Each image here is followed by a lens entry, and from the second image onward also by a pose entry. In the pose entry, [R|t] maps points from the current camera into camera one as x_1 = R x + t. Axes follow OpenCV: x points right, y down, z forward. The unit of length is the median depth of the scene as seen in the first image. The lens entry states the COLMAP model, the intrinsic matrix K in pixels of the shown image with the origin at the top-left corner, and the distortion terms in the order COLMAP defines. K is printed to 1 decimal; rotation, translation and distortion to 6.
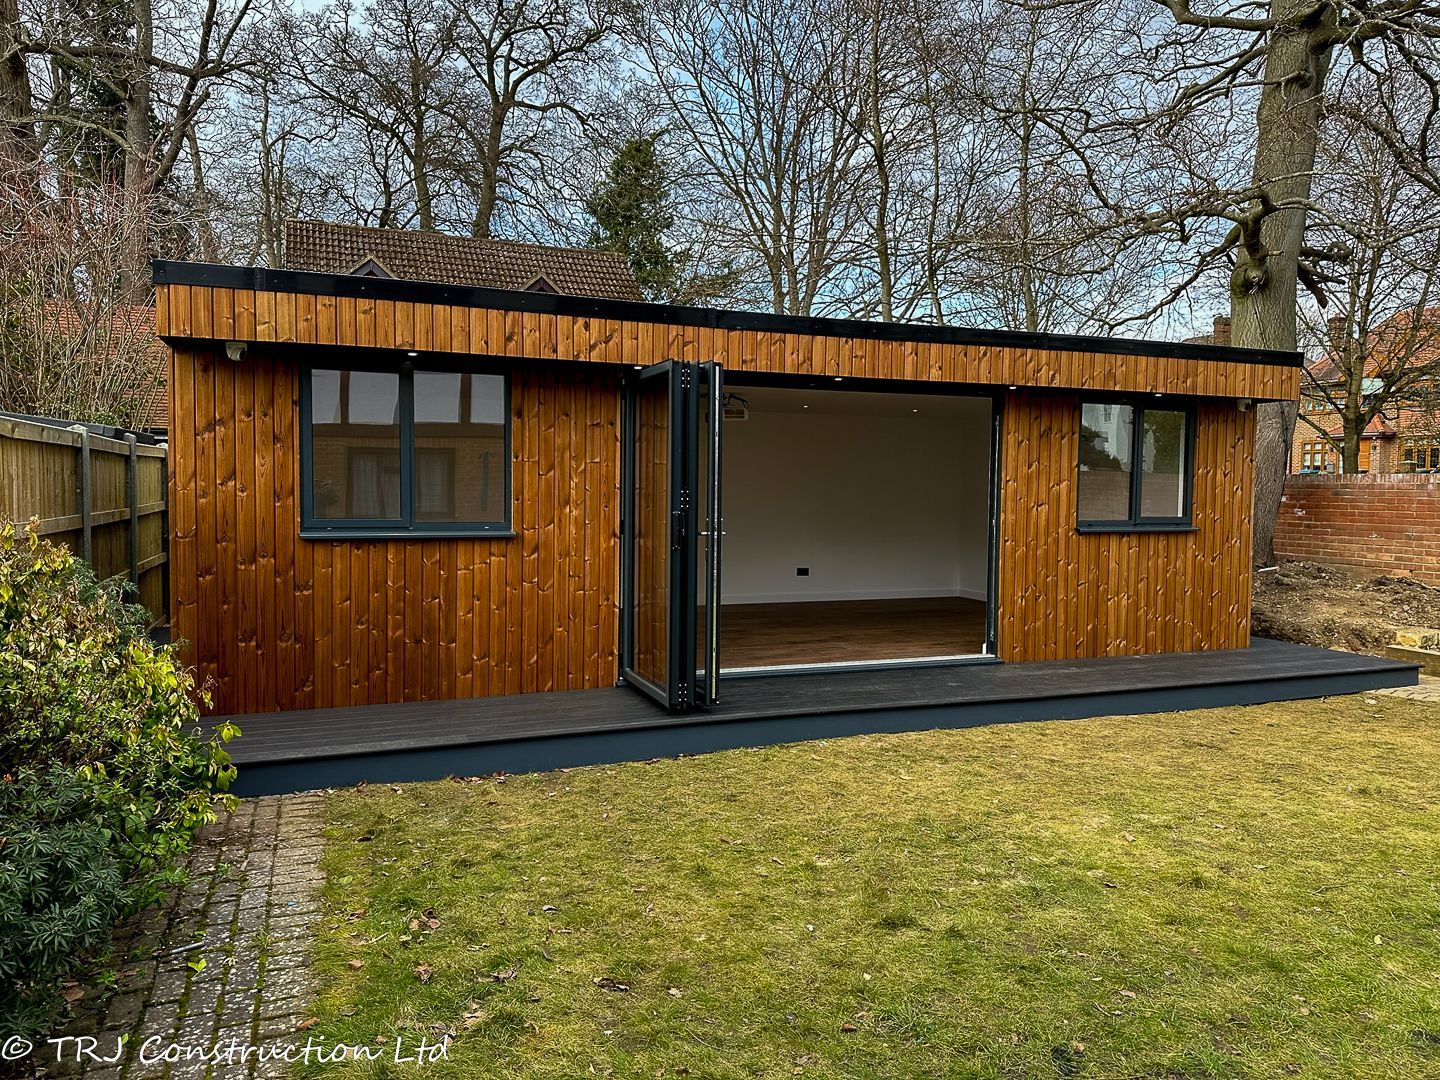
lens RADIAL K [[1004.4, 0, 716.4], [0, 1004.4, 539.6], [0, 0, 1]] dist [0.038222, -0.042925]
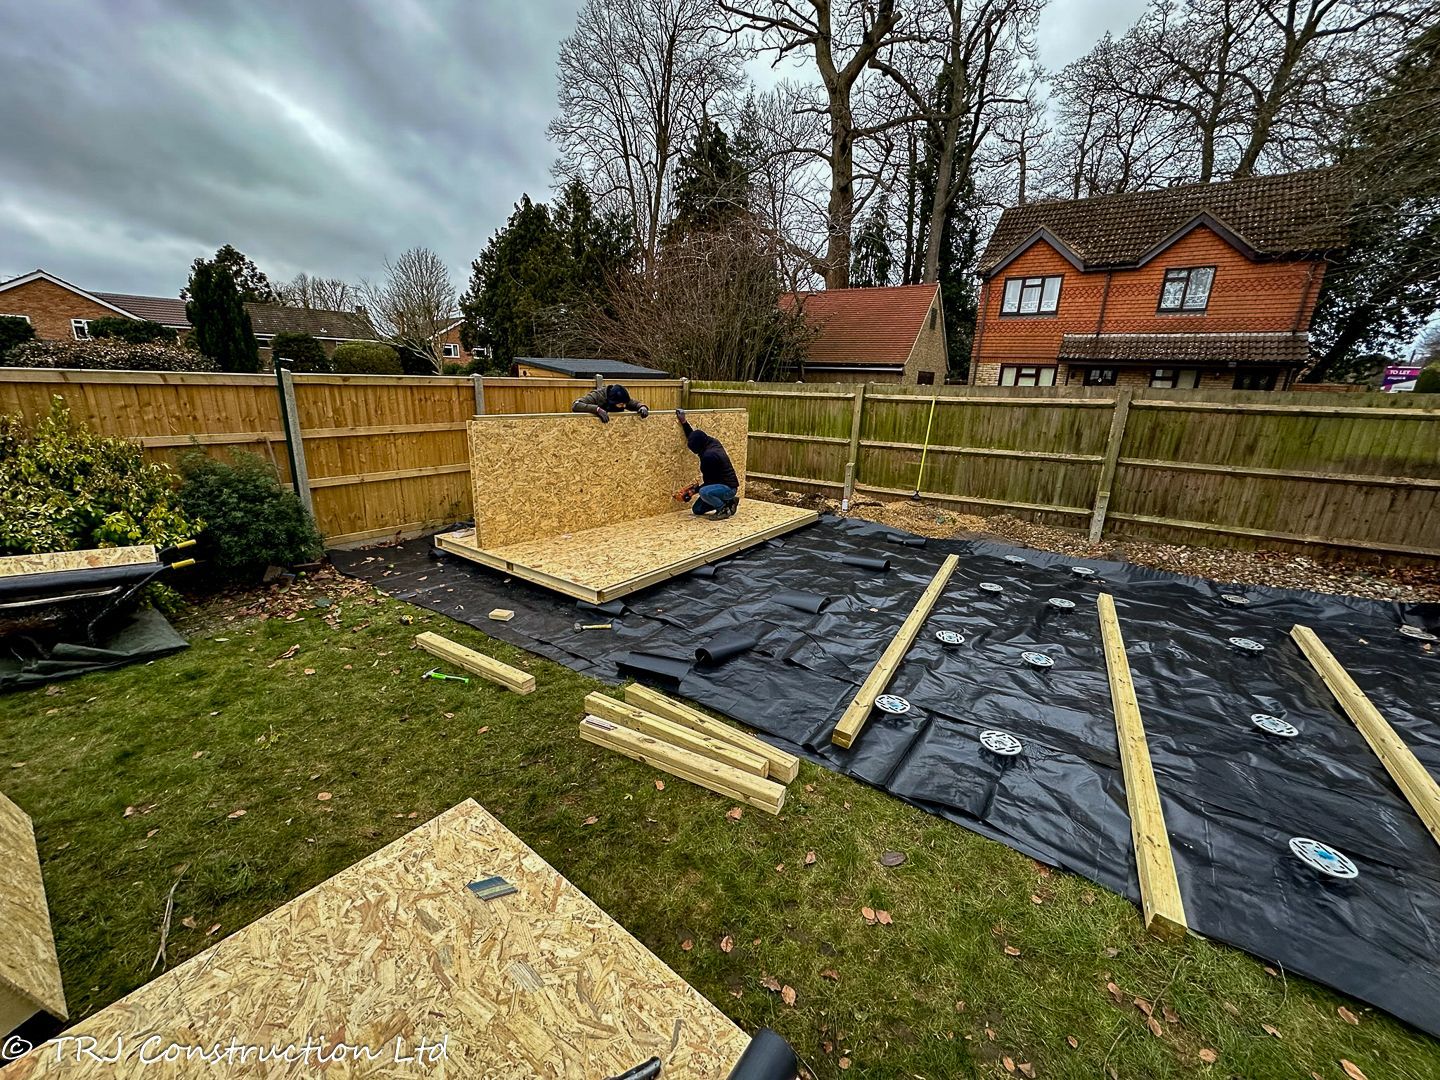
lens RADIAL K [[571.8, 0, 718.9], [0, 571.8, 540.4], [0, 0, 1]] dist [-0.003454, 0.000647]
pose [[0.533738, 0.240362, -0.810771, 0.302096], [-0.071211, 0.968125, 0.240132, -0.053852], [0.842646, -0.070431, 0.533841, 0.423342]]
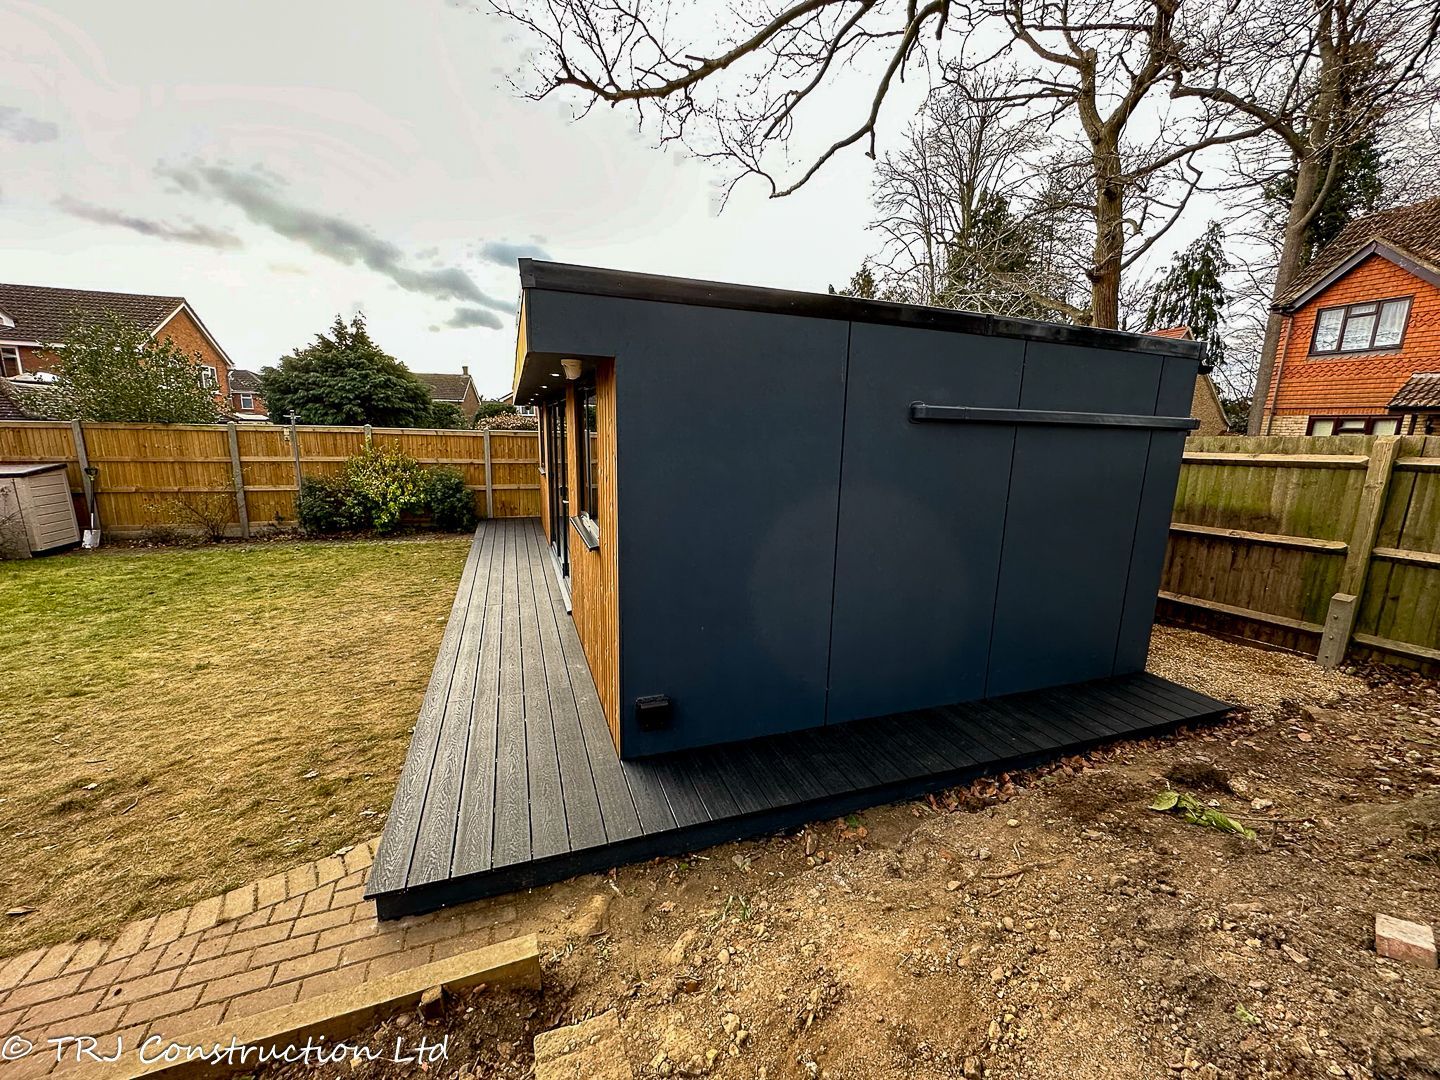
lens RADIAL K [[571.8, 0, 720.1], [0, 571.8, 541.2], [0, 0, 1]] dist [-0.003454, 0.000647]
pose [[-0.029832, 0.181593, -0.982921, 0.625709], [-0.076572, 0.980054, 0.183388, -0.070600], [0.996618, 0.080735, -0.015332, 0.778767]]
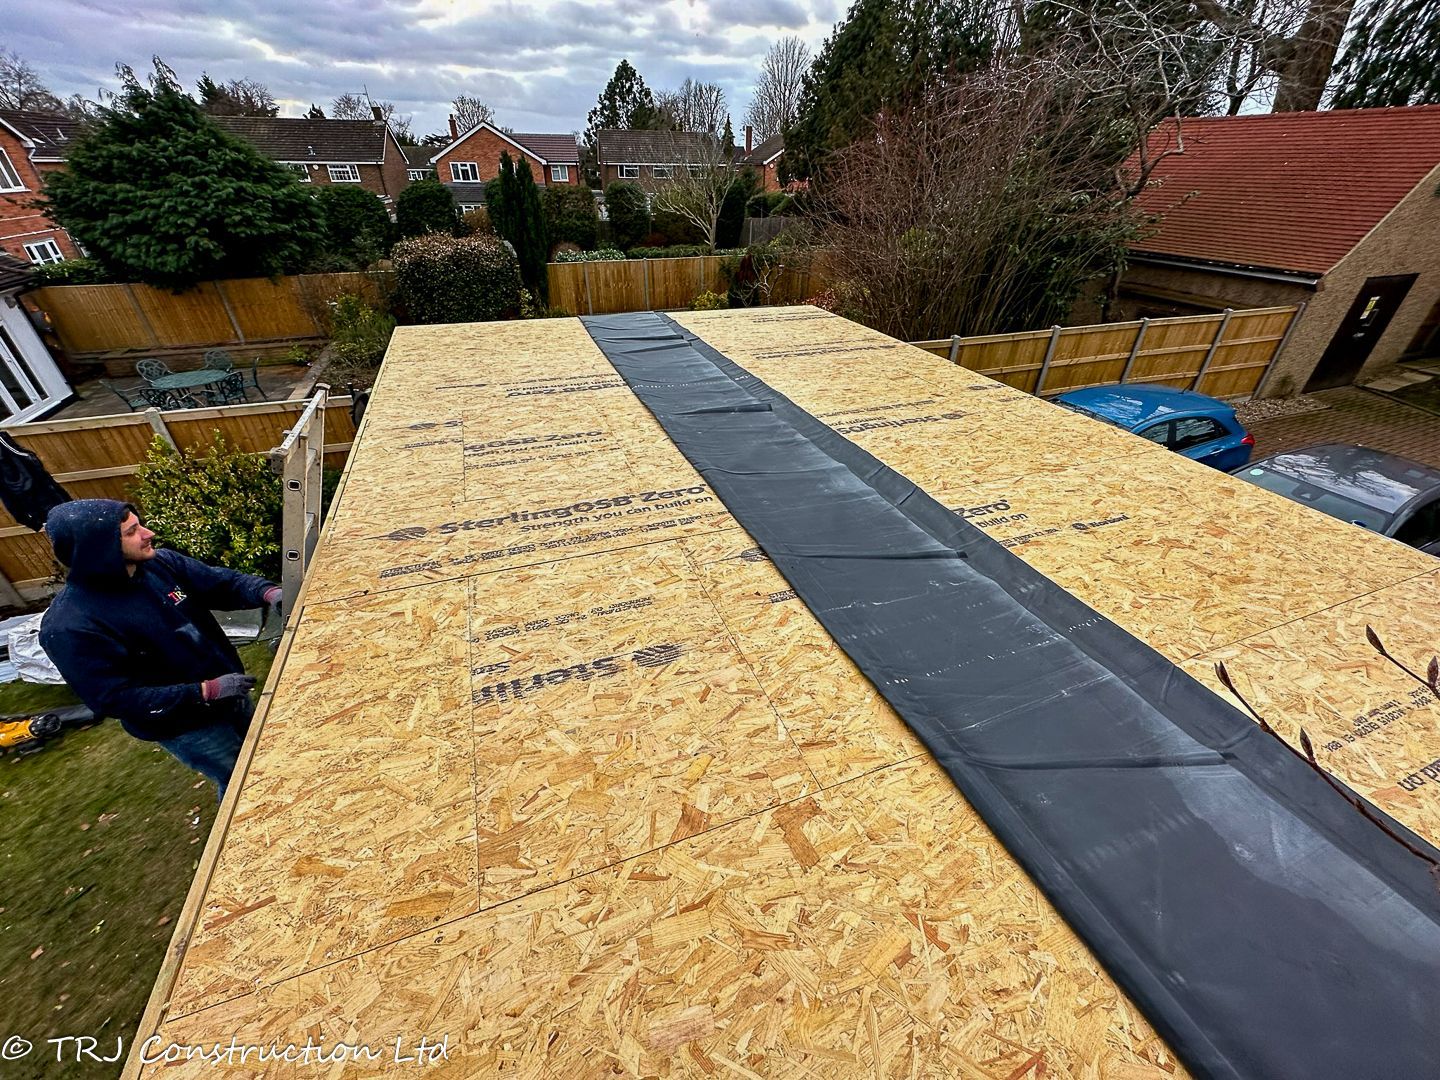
lens RADIAL K [[571.8, 0, 718.9], [0, 571.8, 541.9], [0, 0, 1]] dist [-0.003454, 0.000647]
pose [[-0.010530, 0.540485, -0.841287, 0.238962], [-0.063389, 0.839281, 0.539990, -0.237653], [0.997933, 0.059015, 0.025423, 0.704049]]
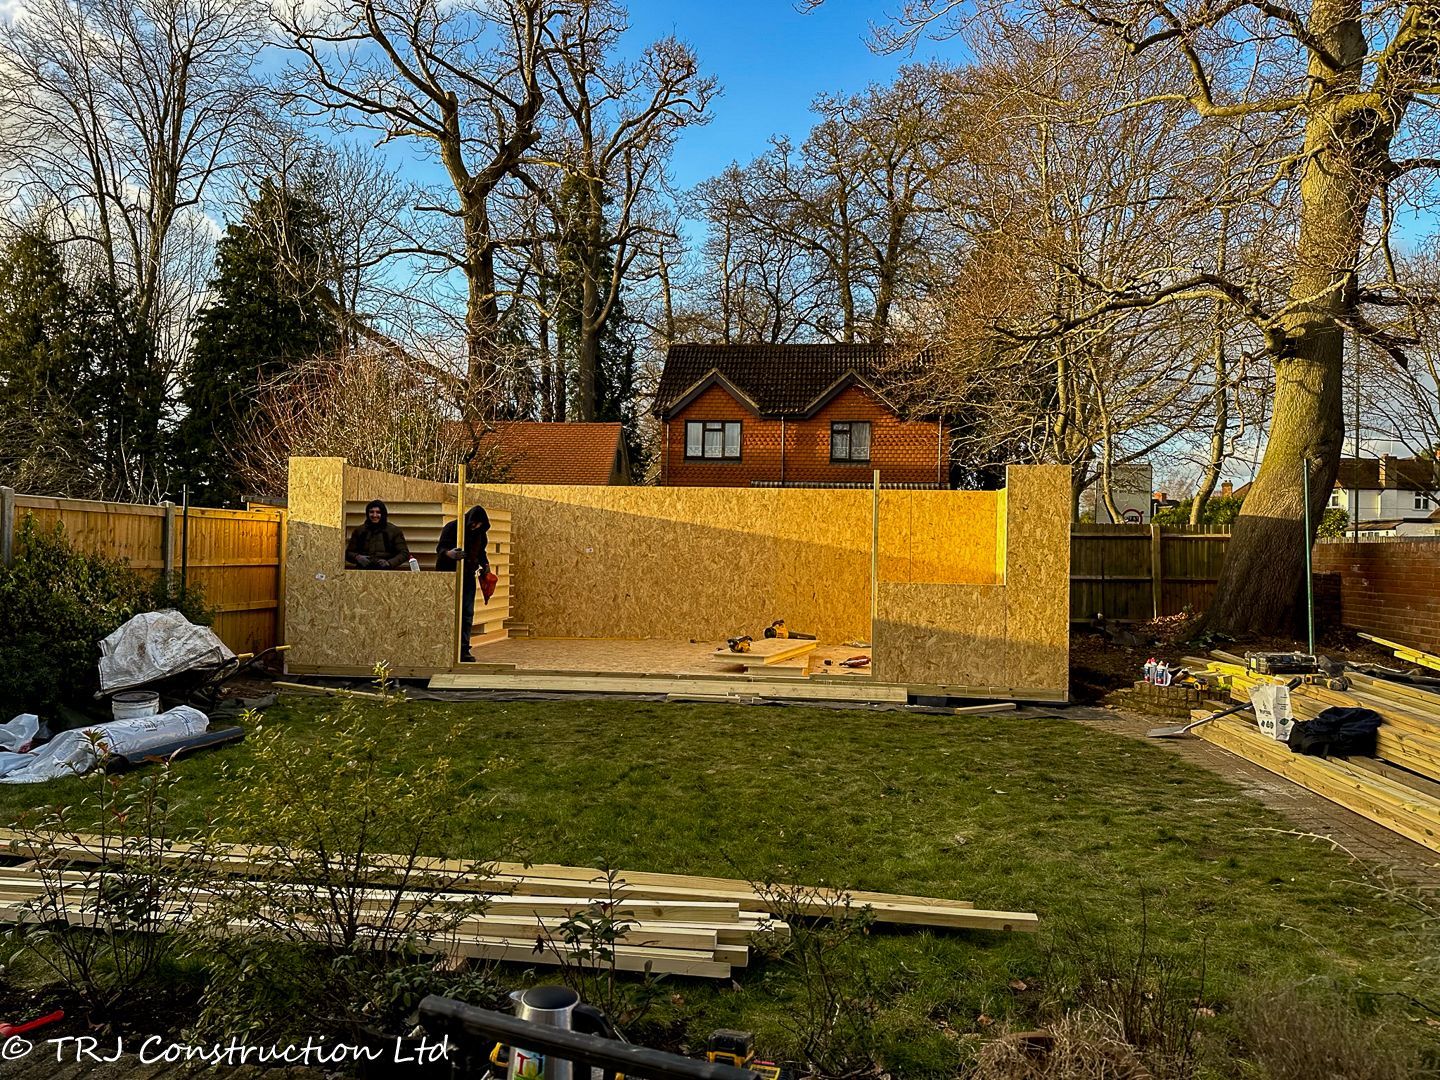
lens RADIAL K [[999.1, 0, 722.6], [0, 999.1, 545.5], [0, 0, 1]] dist [0.065970, -0.075501]
pose [[0.880927, 0.004783, -0.473227, 0.526428], [-0.036427, 0.997668, -0.057727, 0.016492], [0.471847, 0.068091, 0.879047, -0.138260]]
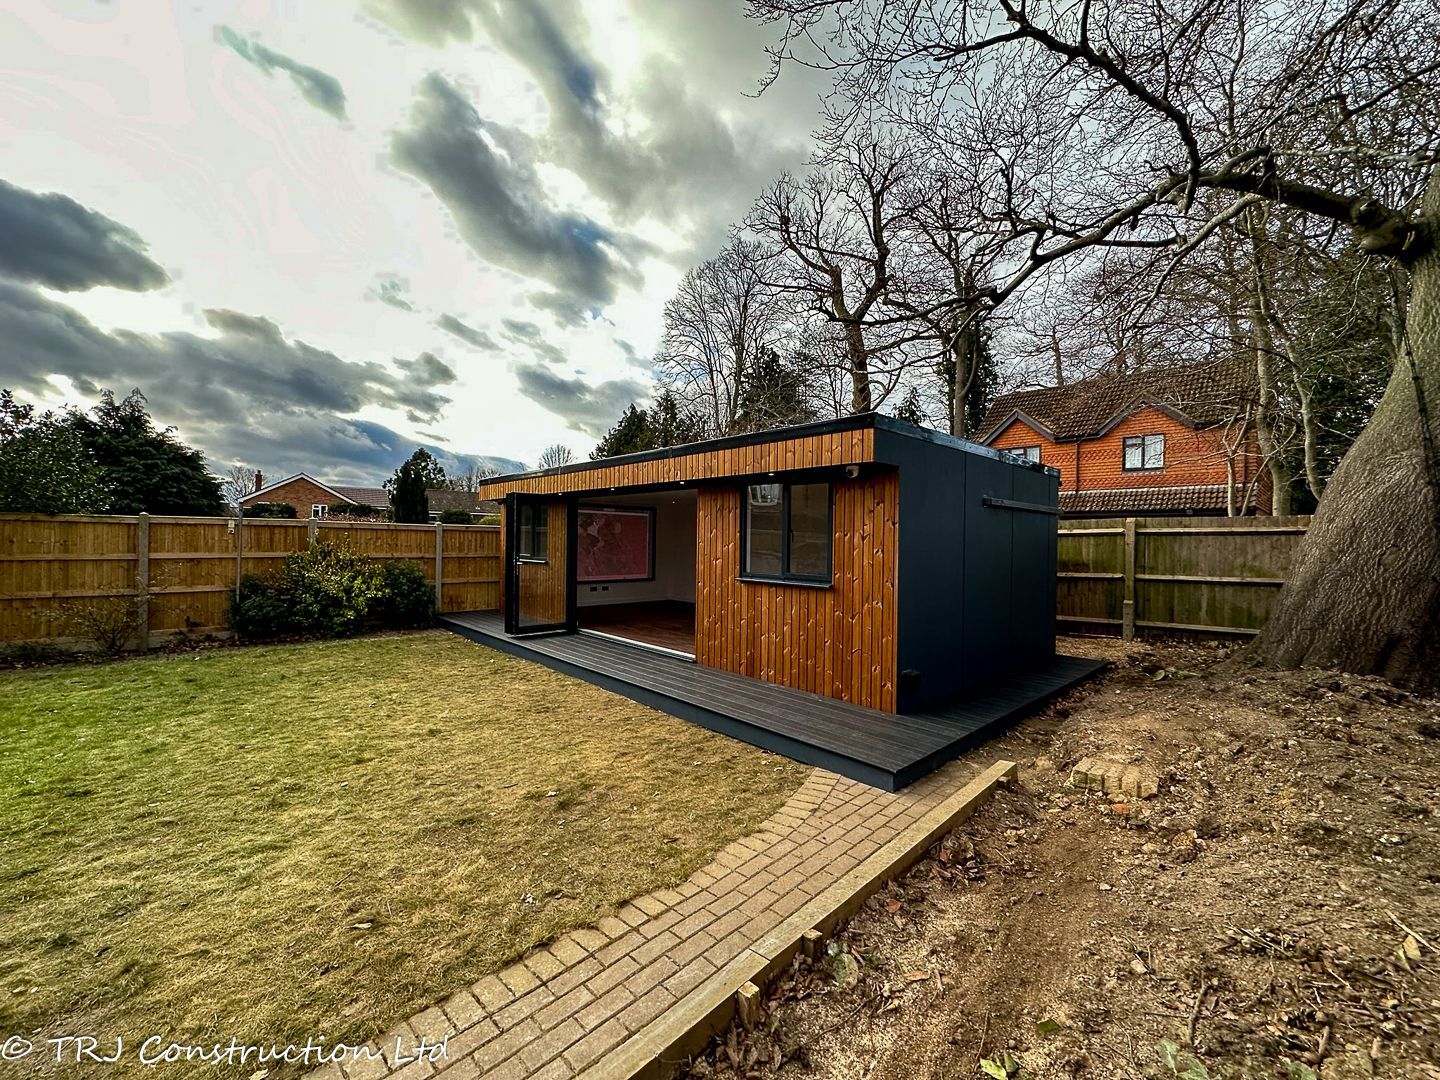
lens RADIAL K [[571.8, 0, 718.7], [0, 571.8, 542.3], [0, 0, 1]] dist [-0.003454, 0.000647]
pose [[0.368585, 0.000753, -0.929594, 0.719567], [-0.060277, 0.997915, -0.023091, -0.026473], [0.927638, 0.064544, 0.367862, 0.463105]]
